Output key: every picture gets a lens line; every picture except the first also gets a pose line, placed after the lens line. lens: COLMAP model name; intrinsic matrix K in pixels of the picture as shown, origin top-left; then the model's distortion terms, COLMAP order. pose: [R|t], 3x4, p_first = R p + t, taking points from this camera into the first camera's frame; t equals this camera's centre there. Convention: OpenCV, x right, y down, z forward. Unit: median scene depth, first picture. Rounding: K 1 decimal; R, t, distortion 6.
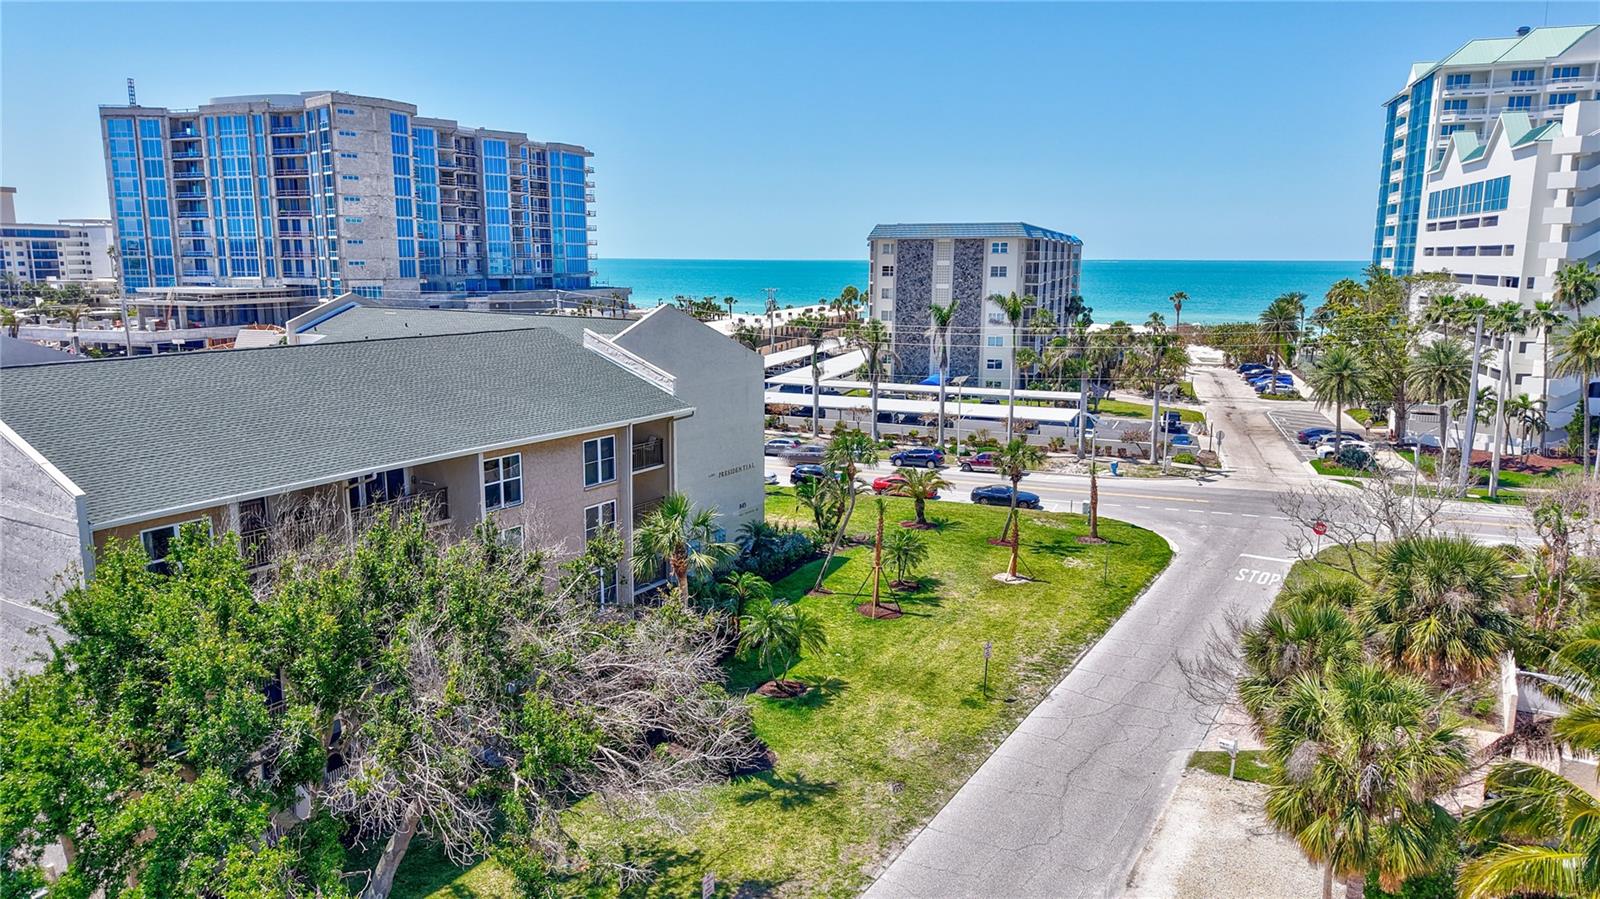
lens RADIAL K [[1069.2, 0, 800.0], [0, 1069.2, 449.5], [0, 0, 1]] dist [0.002568, -0.003463]
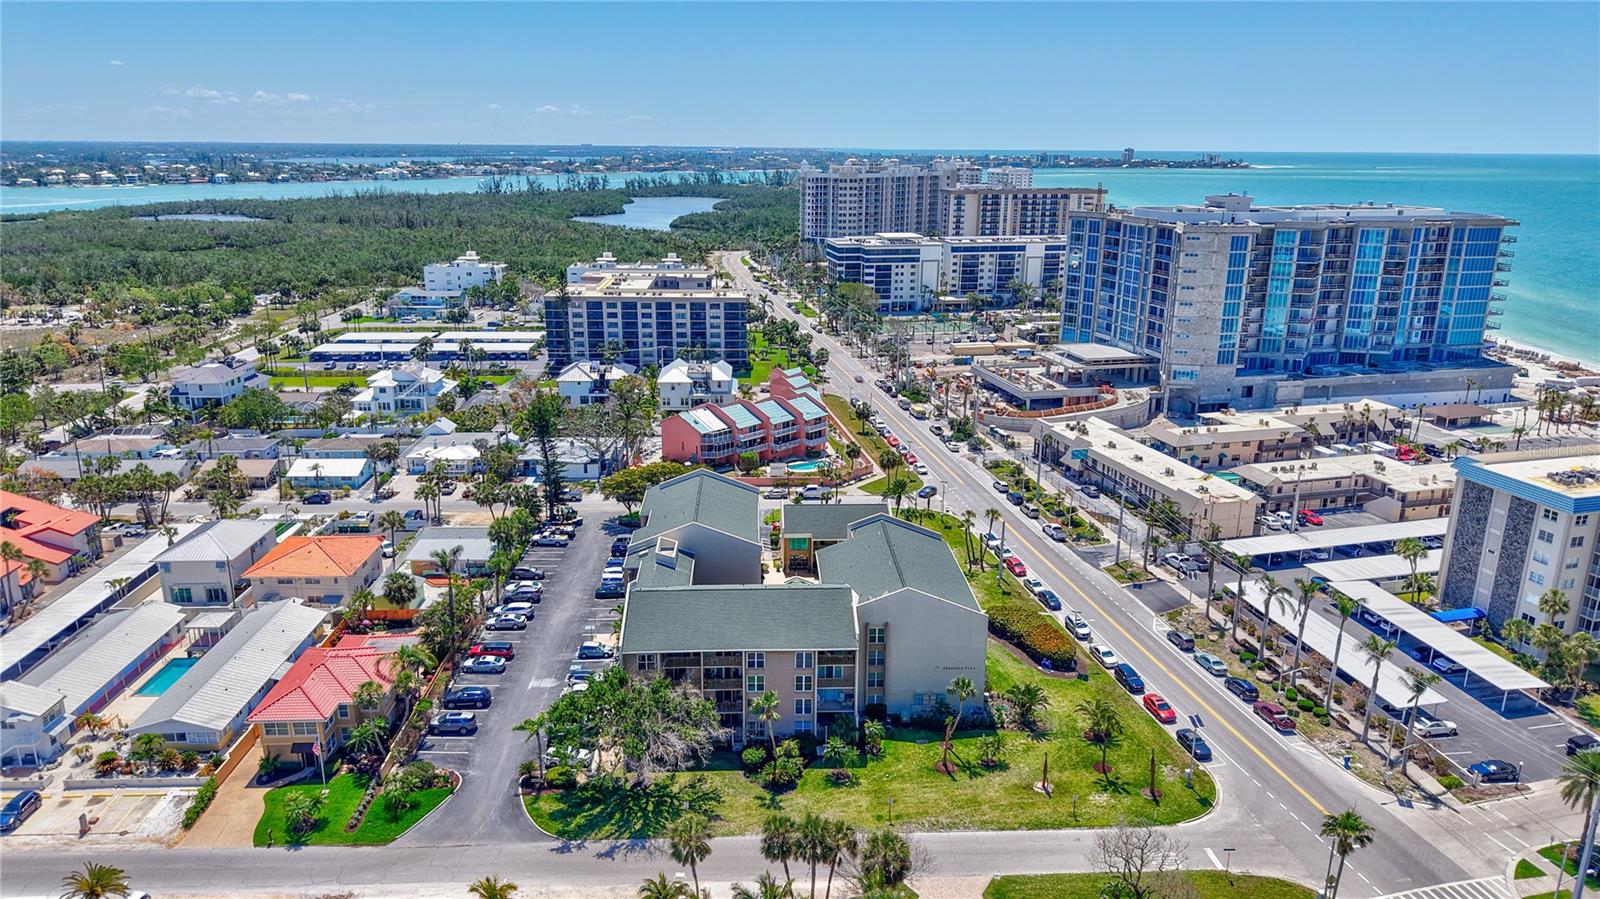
lens RADIAL K [[1049.9, 0, 800.0], [0, 1049.9, 449.5], [0, 0, 1]] dist [0.023538, -0.000416]
pose [[0.551823, 0.222611, -0.803701, 0.367323], [-0.151695, 0.974432, 0.165746, -0.191602], [0.820048, 0.030455, 0.571483, -0.103560]]
